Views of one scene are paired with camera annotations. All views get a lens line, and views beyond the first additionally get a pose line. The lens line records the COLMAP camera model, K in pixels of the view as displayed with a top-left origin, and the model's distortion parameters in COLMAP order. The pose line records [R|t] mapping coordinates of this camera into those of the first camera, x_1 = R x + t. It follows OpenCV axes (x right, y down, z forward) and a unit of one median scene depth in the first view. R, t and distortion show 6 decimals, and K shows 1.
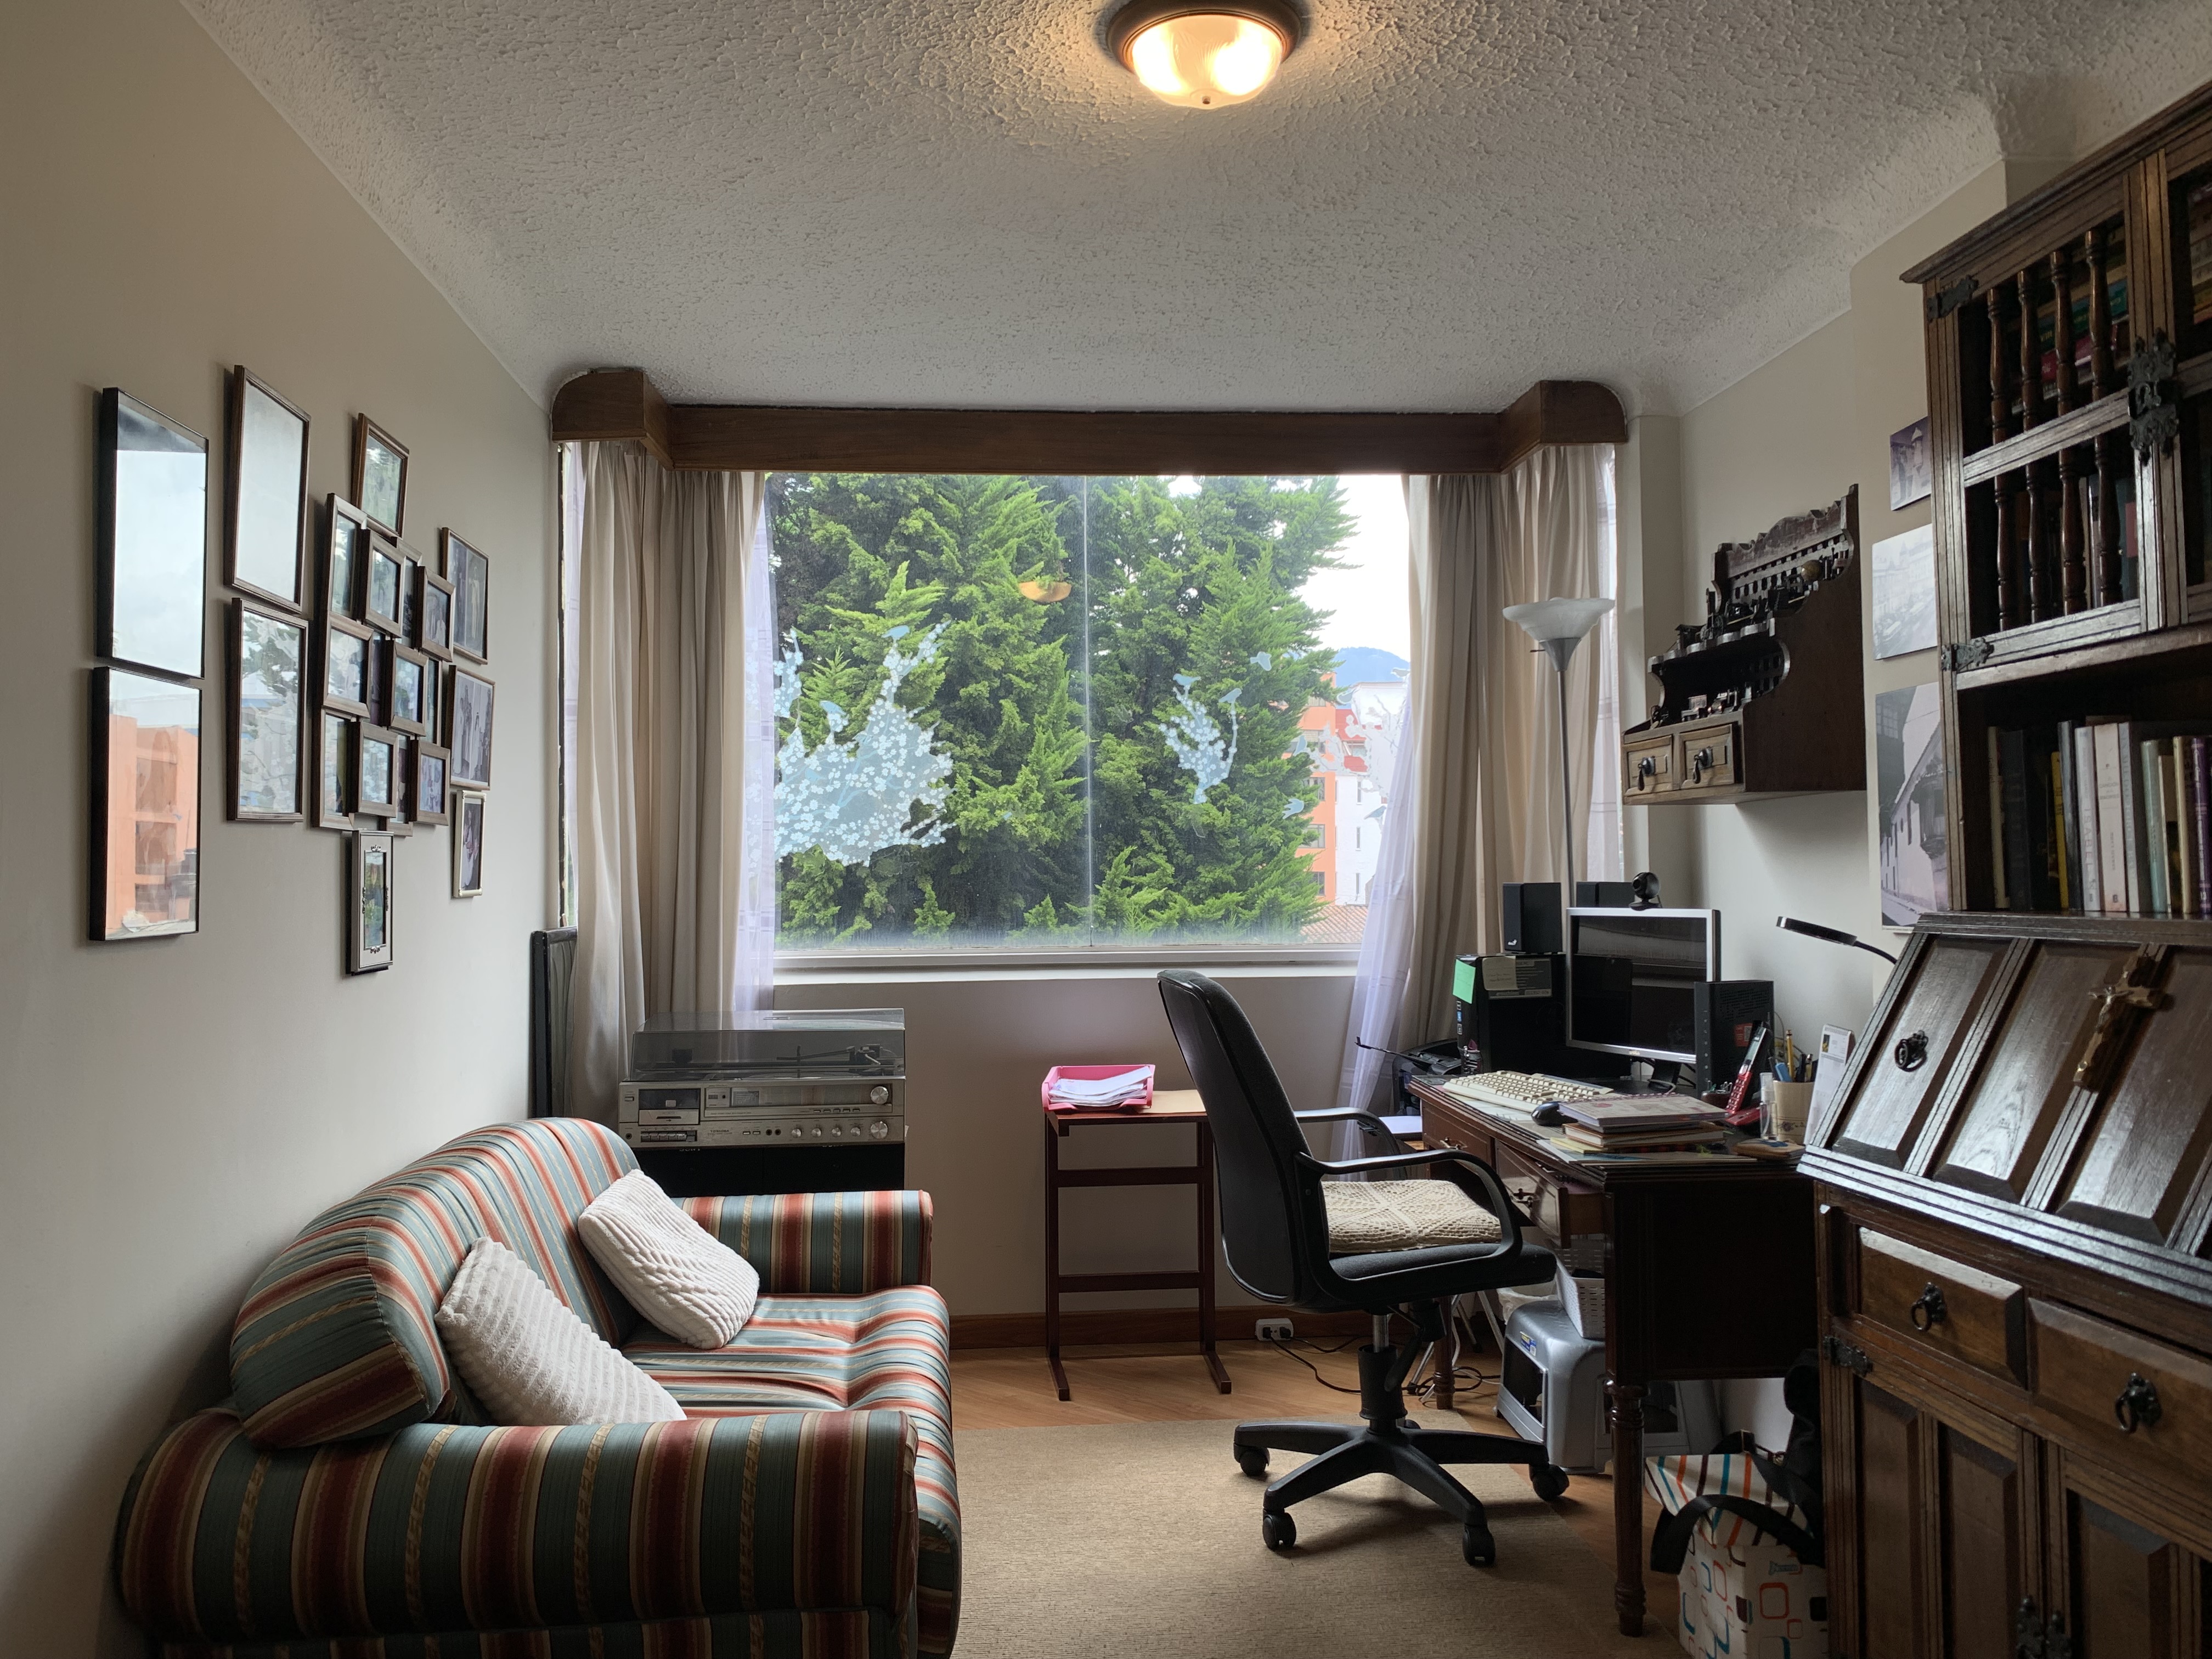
lens RADIAL K [[1683.1, 0, 1099.0], [0, 1683.1, 820.2], [0, 0, 1]] dist [0.030855, -0.047529]
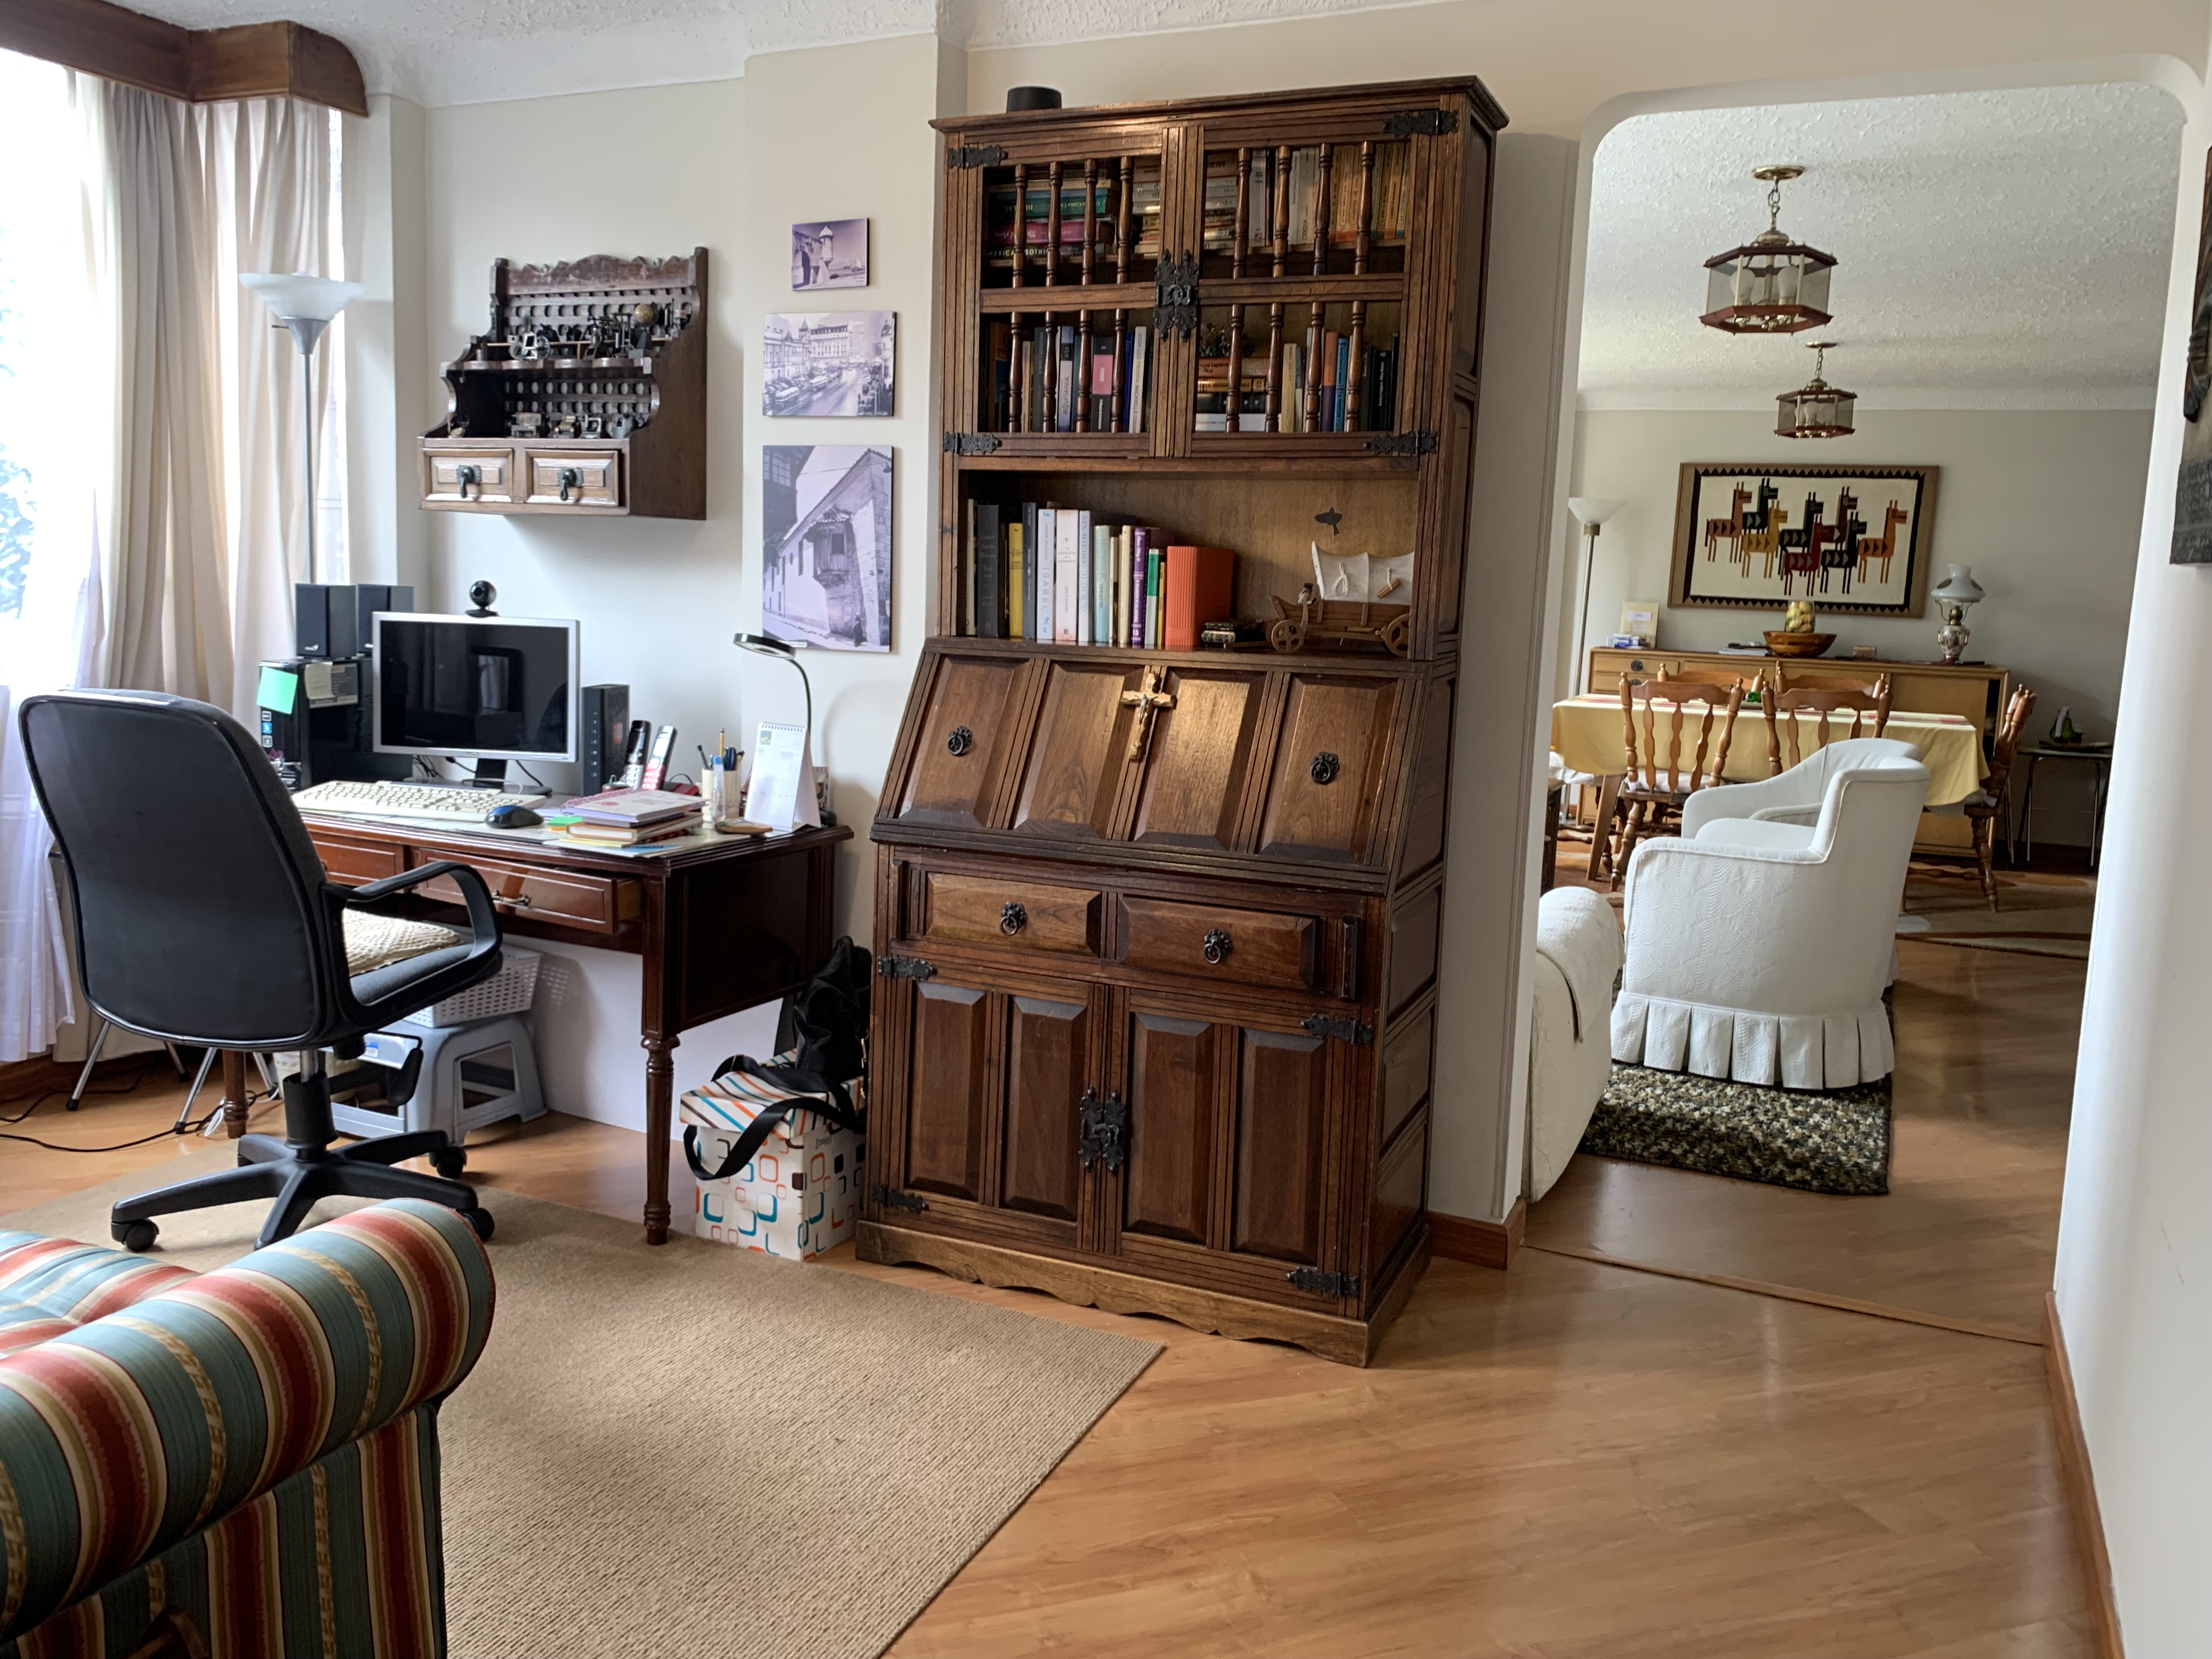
lens RADIAL K [[1683.1, 0, 1102.1], [0, 1683.1, 827.0], [0, 0, 1]] dist [0.030855, -0.047529]
pose [[0.468063, -0.094226, 0.878657, -0.520522], [-0.076496, 0.986246, 0.146514, -0.001434], [-0.880378, -0.135792, 0.454418, 0.218284]]
